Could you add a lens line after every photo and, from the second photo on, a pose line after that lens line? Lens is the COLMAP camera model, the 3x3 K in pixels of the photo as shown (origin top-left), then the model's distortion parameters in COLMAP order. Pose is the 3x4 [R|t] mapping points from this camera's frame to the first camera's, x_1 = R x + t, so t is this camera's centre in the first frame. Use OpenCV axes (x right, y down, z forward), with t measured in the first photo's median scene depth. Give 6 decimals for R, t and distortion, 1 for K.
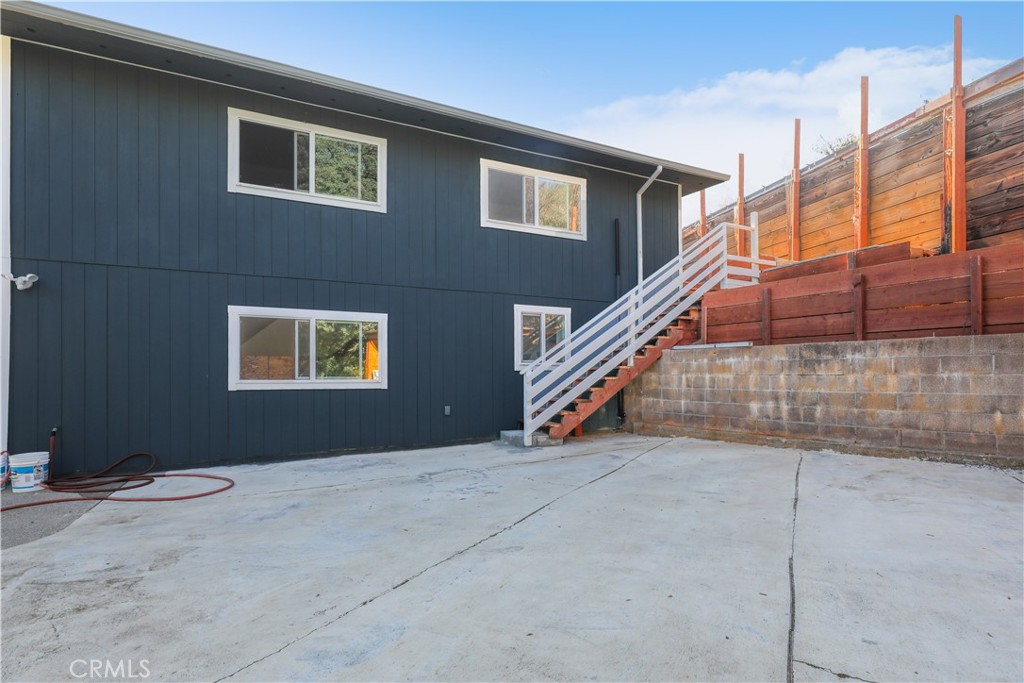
lens RADIAL K [[497.3, 0, 515.4], [0, 497.3, 366.7], [0, 0, 1]] dist [0.004039, 0.000802]
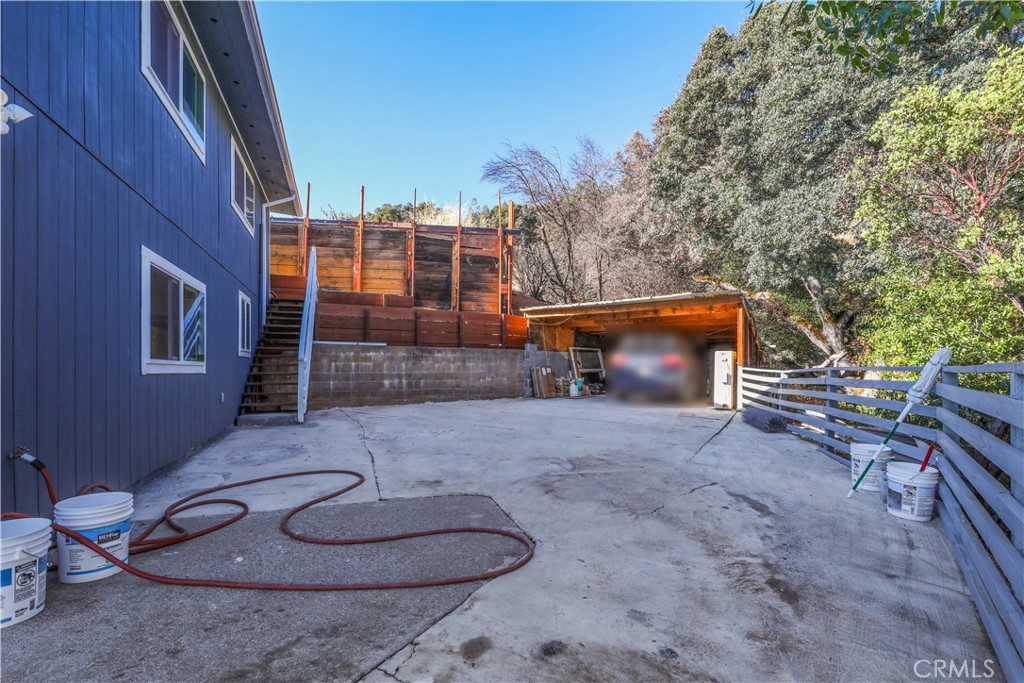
lens RADIAL K [[497.3, 0, 515.4], [0, 497.3, 366.7], [0, 0, 1]] dist [0.004039, 0.000802]
pose [[0.079527, 0.009008, 0.996792, -1.170988], [-0.018592, 0.999799, -0.007552, 0.033236], [-0.996659, -0.017931, 0.079679, 0.452906]]
